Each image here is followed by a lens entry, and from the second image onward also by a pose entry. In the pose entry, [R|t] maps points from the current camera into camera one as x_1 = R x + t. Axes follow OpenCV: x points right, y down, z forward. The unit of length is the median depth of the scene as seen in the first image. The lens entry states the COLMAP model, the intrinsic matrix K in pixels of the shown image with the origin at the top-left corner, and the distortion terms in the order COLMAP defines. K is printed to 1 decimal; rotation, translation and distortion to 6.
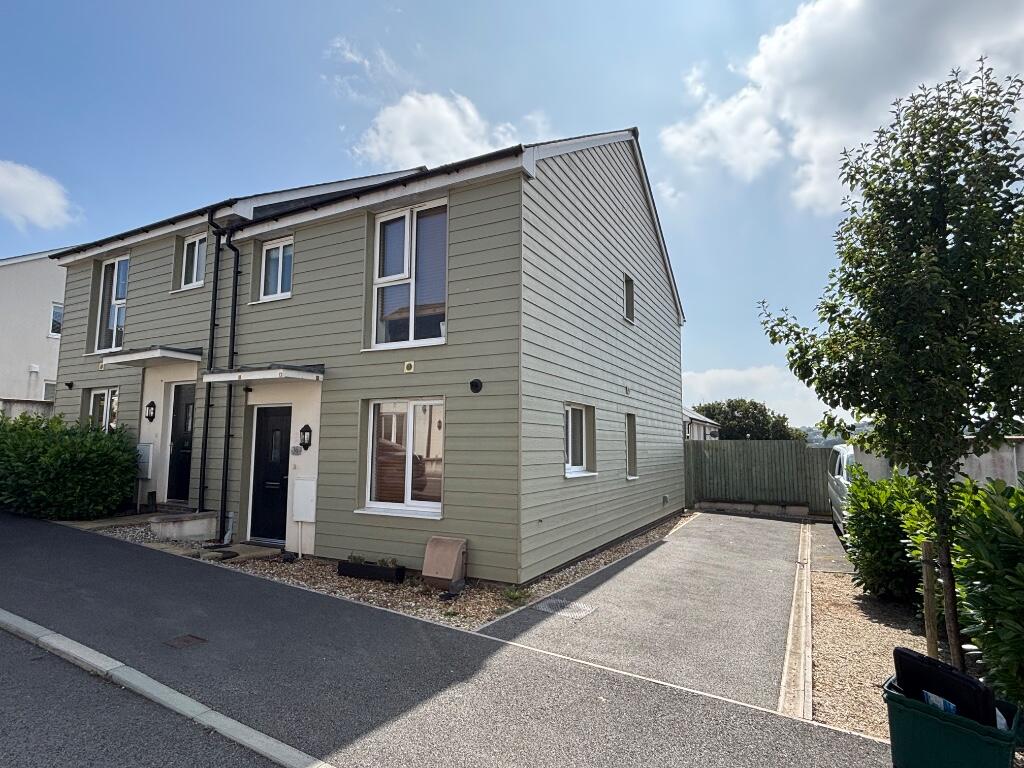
lens RADIAL K [[551.7, 0, 508.2], [0, 551.7, 385.2], [0, 0, 1]] dist [-0.002925, 0.001638]
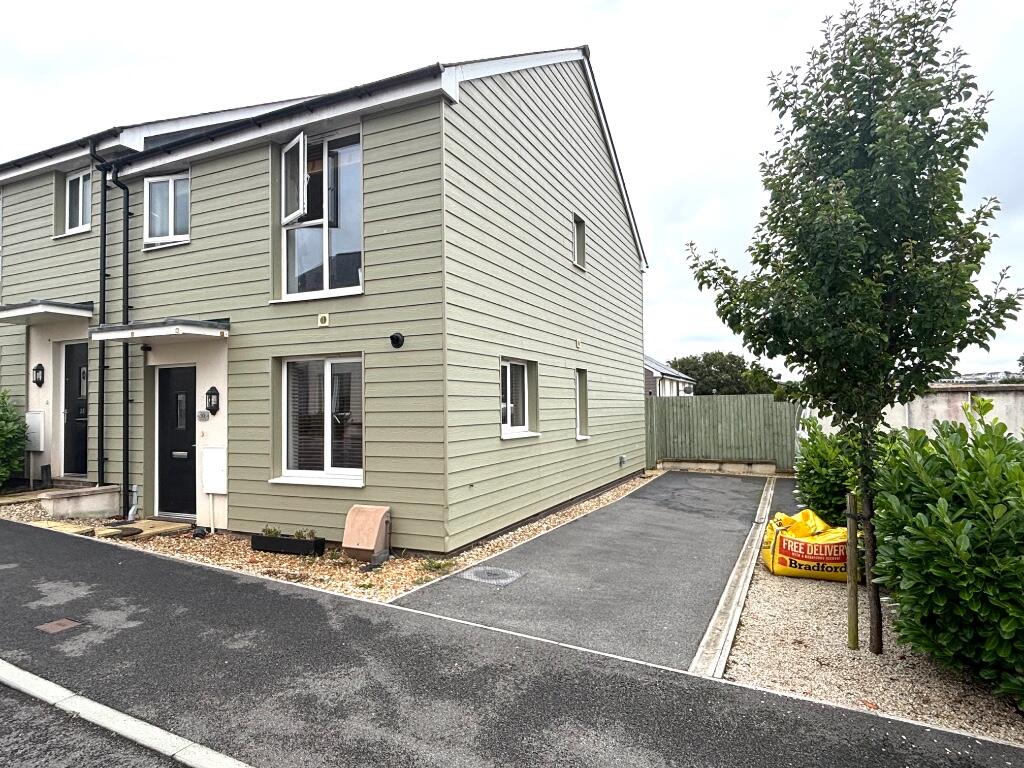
lens RADIAL K [[607.2, 0, 503.8], [0, 607.2, 383.2], [0, 0, 1]] dist [-0.005979, 0.002225]
pose [[0.998521, -0.018449, 0.051144, 0.055280], [0.014811, 0.997393, 0.070618, 0.003578], [-0.052313, -0.069757, 0.996191, -0.003923]]
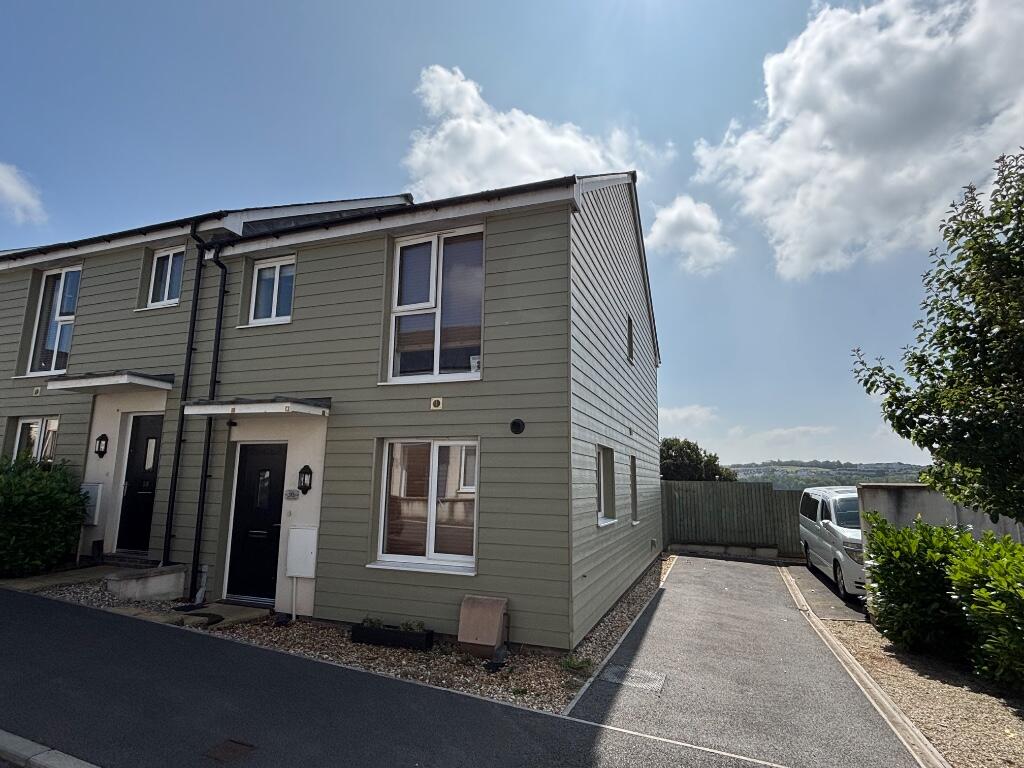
lens RADIAL K [[551.7, 0, 507.2], [0, 551.7, 383.5], [0, 0, 1]] dist [-0.002925, 0.001638]
pose [[0.991367, 0.030911, 0.127419, -0.166528], [-0.022506, 0.997507, -0.066884, -0.007681], [-0.129169, 0.063439, 0.989591, 0.073675]]
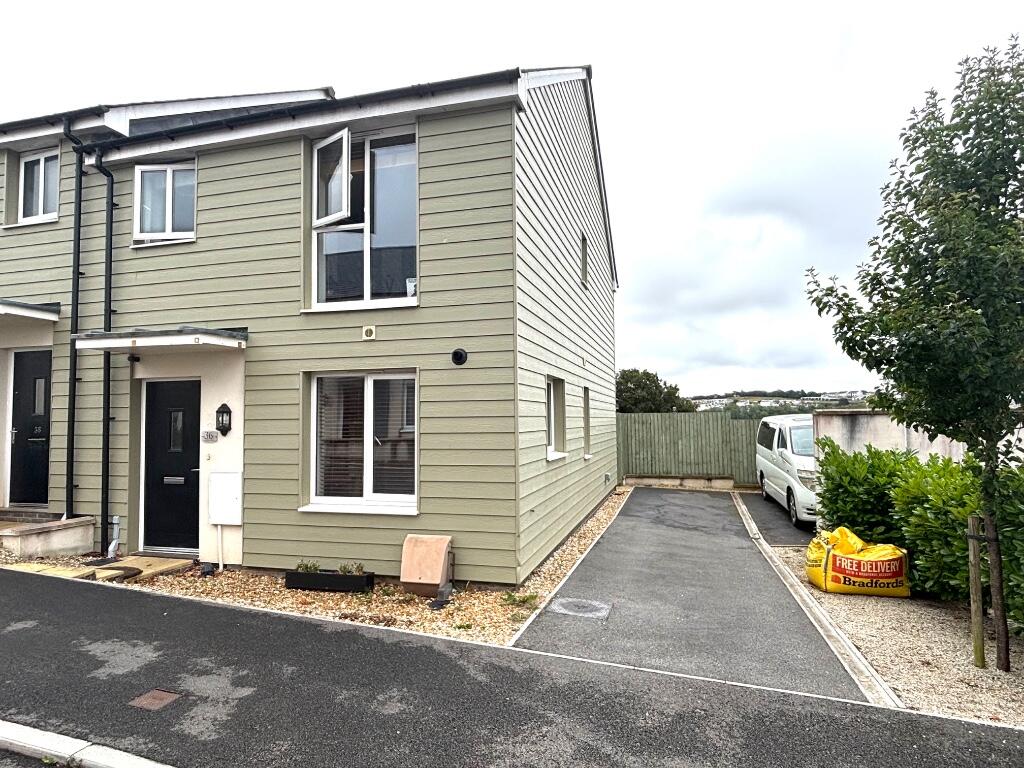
lens RADIAL K [[607.2, 0, 505.2], [0, 607.2, 384.1], [0, 0, 1]] dist [-0.005979, 0.002225]
pose [[0.977347, -0.004263, 0.211602, -0.158940], [-0.006521, 0.998716, 0.050240, -0.003190], [-0.211544, -0.050482, 0.976064, 0.064259]]
